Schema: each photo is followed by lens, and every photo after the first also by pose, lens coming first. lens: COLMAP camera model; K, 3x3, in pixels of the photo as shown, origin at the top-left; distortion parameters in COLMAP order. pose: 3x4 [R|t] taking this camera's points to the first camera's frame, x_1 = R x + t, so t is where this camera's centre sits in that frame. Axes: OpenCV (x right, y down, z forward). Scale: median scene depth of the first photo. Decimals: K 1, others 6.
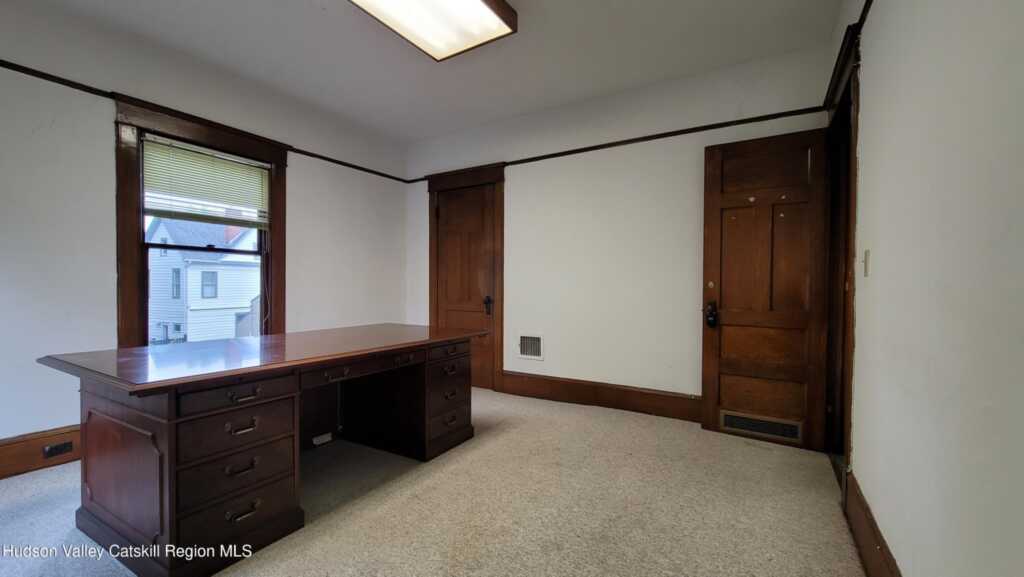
lens RADIAL K [[413.1, 0, 517.0], [0, 413.1, 289.6], [0, 0, 1]] dist [-0.002099, -0.000172]
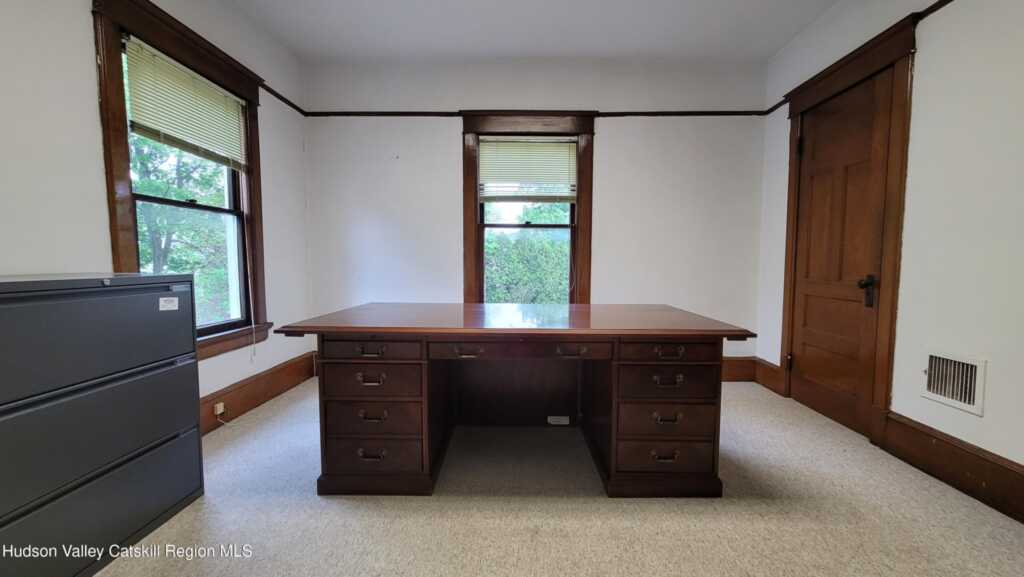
lens RADIAL K [[413.1, 0, 517.0], [0, 413.1, 289.6], [0, 0, 1]] dist [-0.002099, -0.000172]
pose [[0.500385, 0.058645, -0.863815, 0.214254], [-0.010544, 0.998042, 0.061650, 0.008009], [0.865739, -0.021740, 0.500023, 0.356043]]
